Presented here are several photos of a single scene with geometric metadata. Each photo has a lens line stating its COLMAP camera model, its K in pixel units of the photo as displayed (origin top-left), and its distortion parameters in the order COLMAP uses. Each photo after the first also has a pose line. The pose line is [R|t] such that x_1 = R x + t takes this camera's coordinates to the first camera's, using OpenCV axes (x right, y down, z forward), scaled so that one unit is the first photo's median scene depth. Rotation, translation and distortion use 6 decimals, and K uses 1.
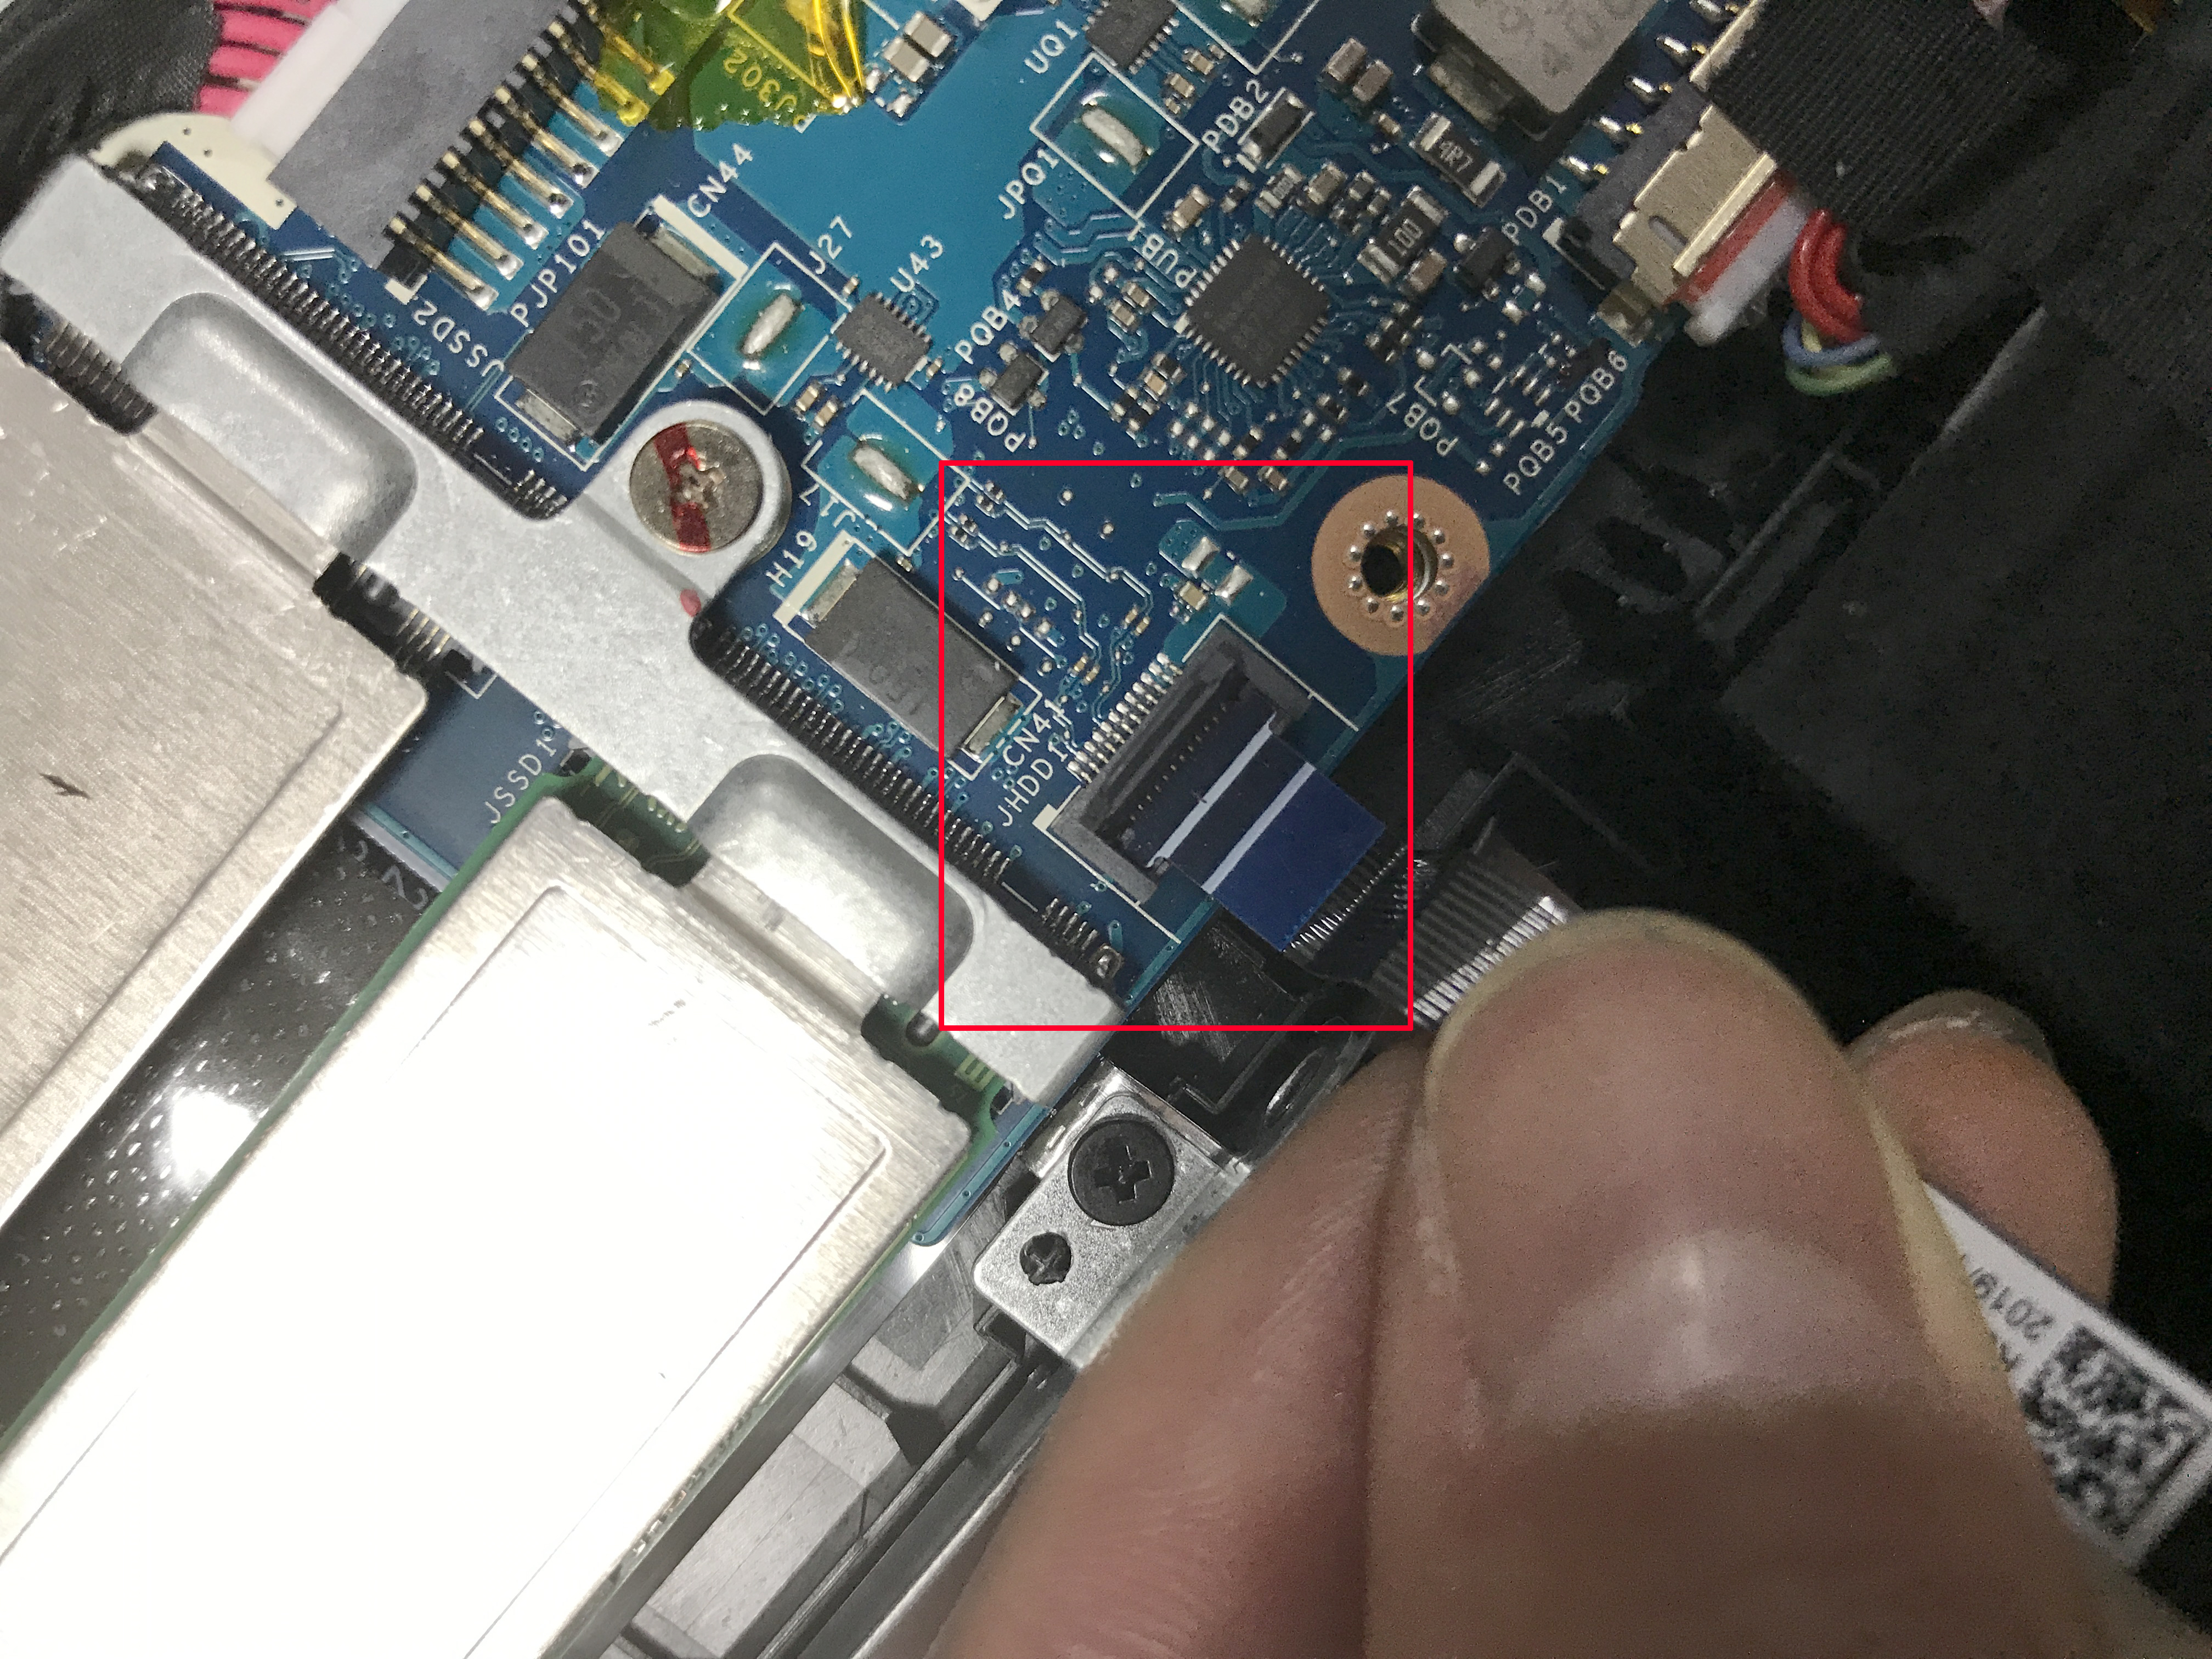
lens RADIAL K [[1779.7, 0, 1106.0], [0, 1779.7, 829.5], [0, 0, 1]] dist [-0.000295, -0.006395]
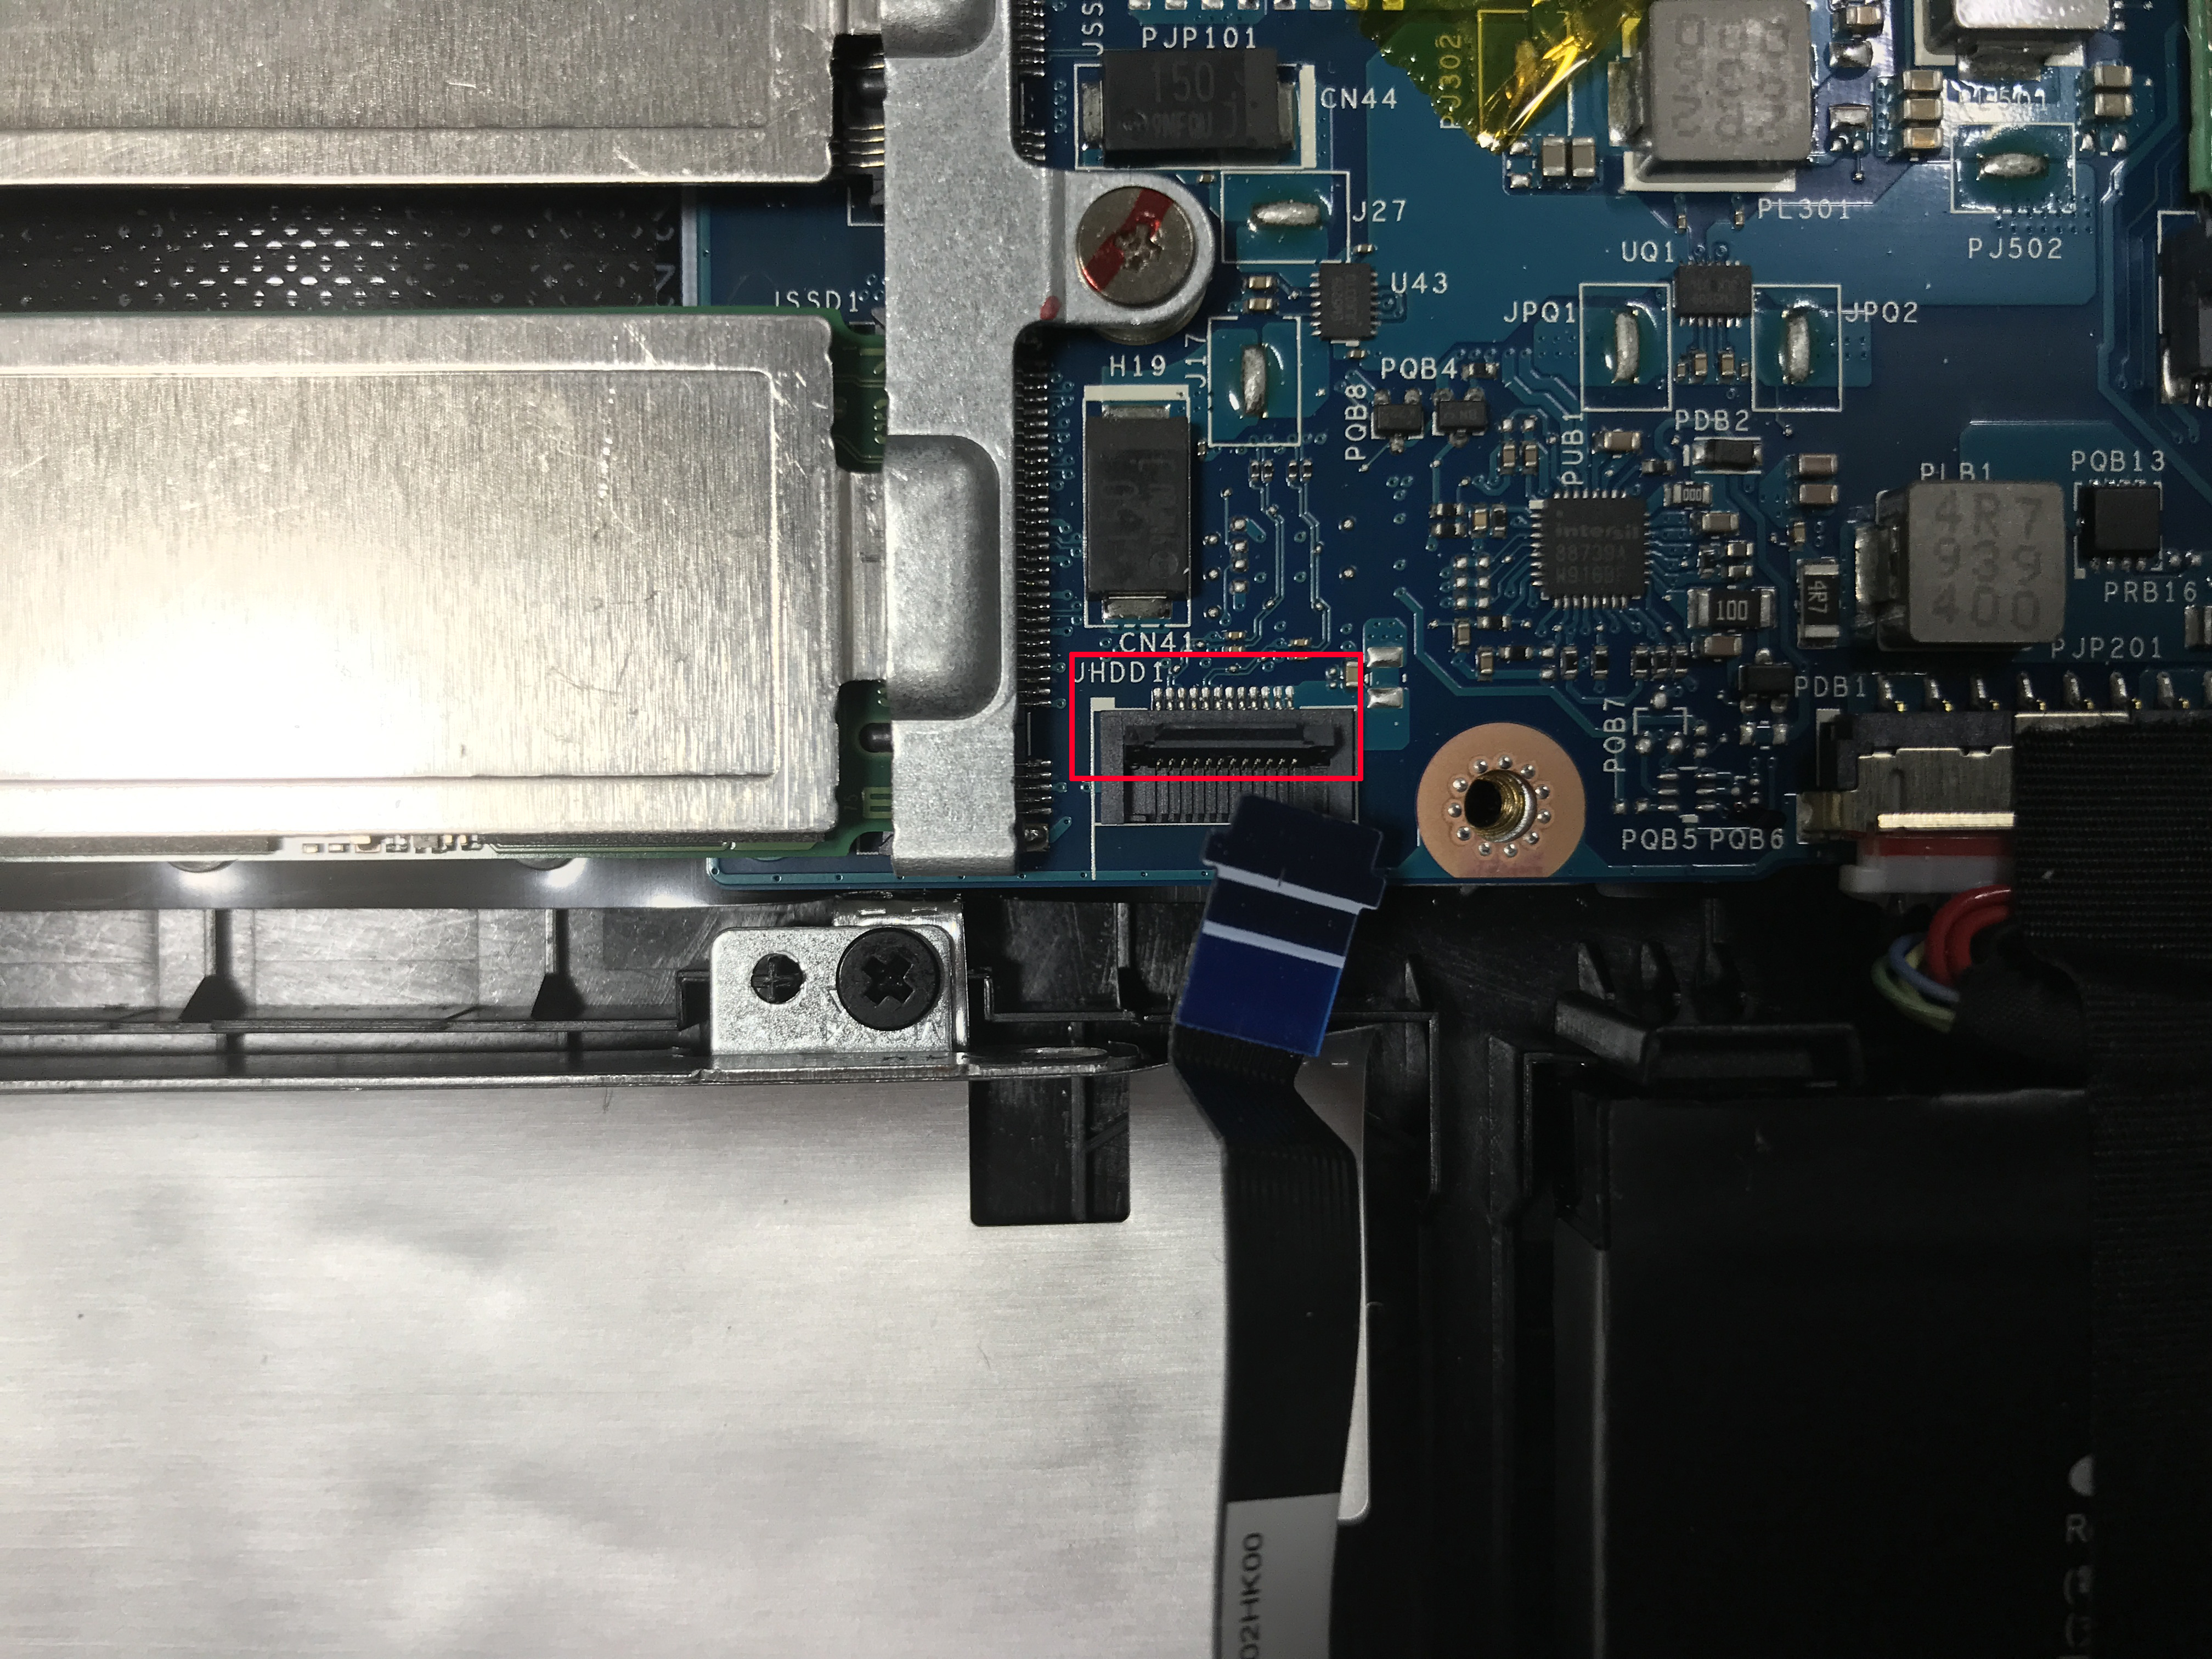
lens RADIAL K [[1779.7, 0, 1106.0], [0, 1779.7, 829.5], [0, 0, 1]] dist [-0.000295, -0.006395]
pose [[0.645635, 0.762951, -0.032583, 0.059887], [-0.762488, 0.641720, -0.082504, 0.130273], [-0.042037, 0.078112, 0.996058, -0.045466]]
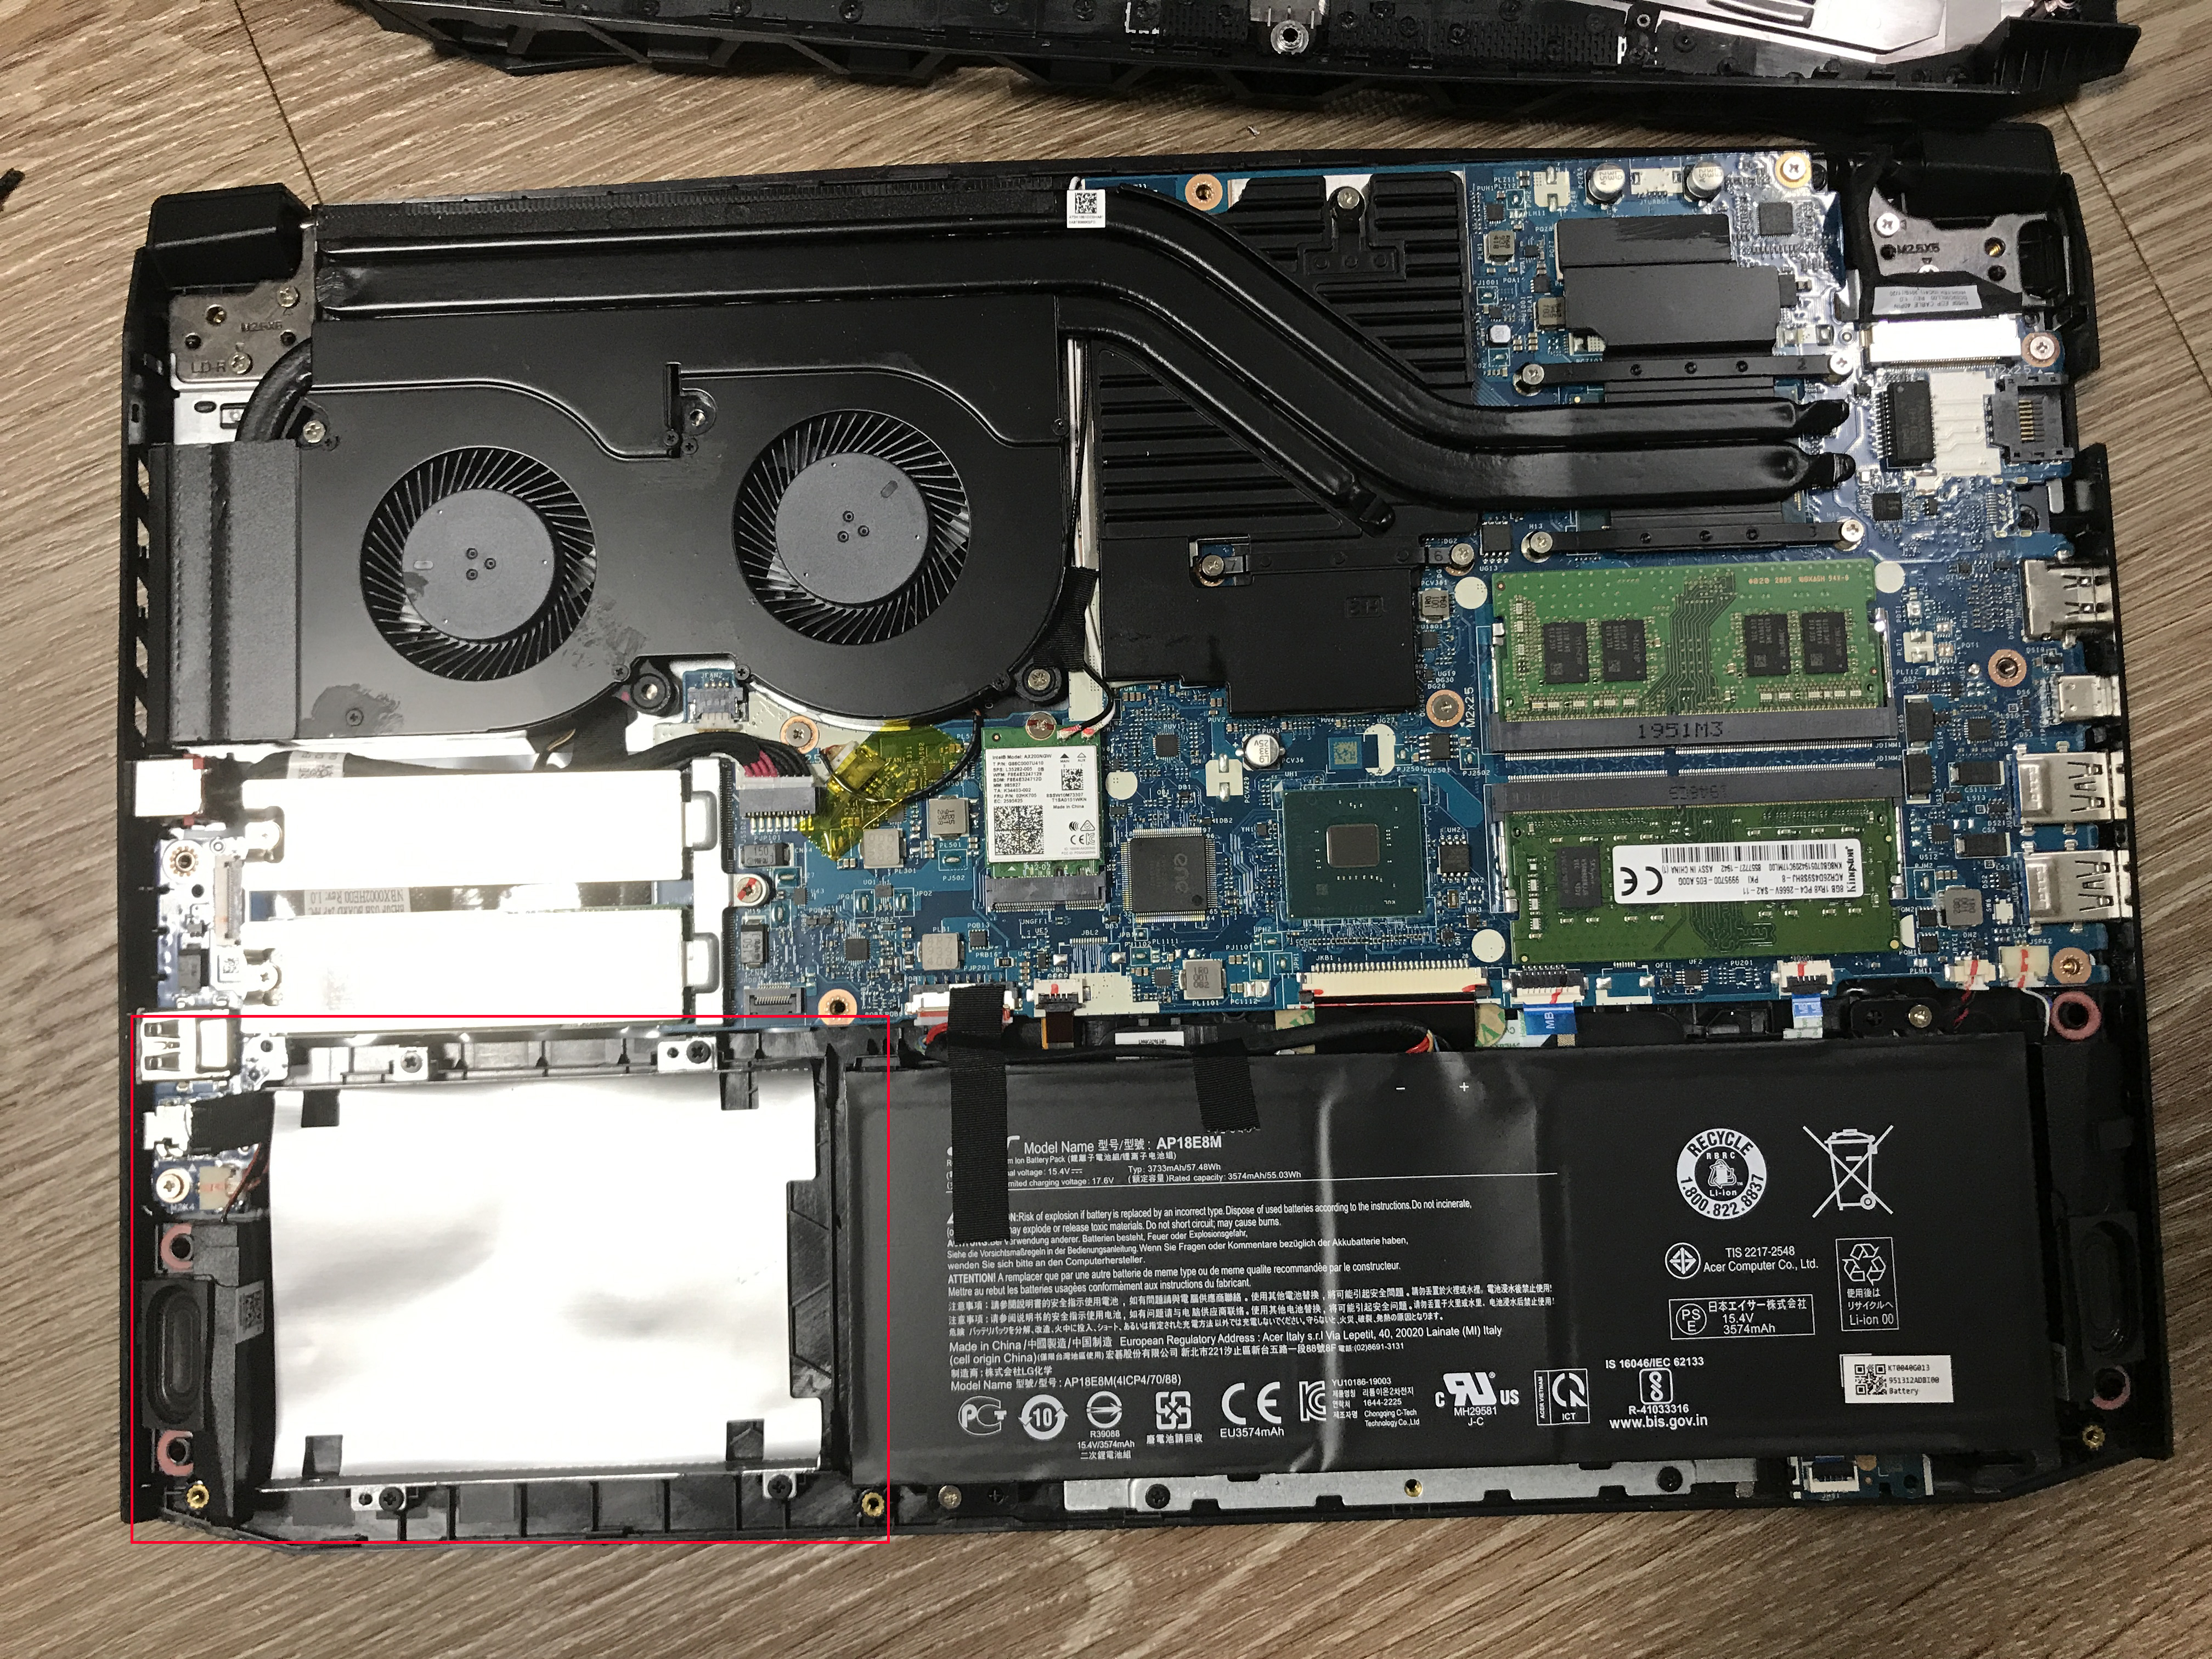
lens RADIAL K [[1779.7, 0, 1106.0], [0, 1779.7, 829.5], [0, 0, 1]] dist [-0.000295, -0.006395]
pose [[0.665268, 0.735193, -0.130038, 0.916833], [-0.746251, 0.649436, -0.146088, -0.305892], [-0.022951, 0.194229, 0.980688, -3.768698]]
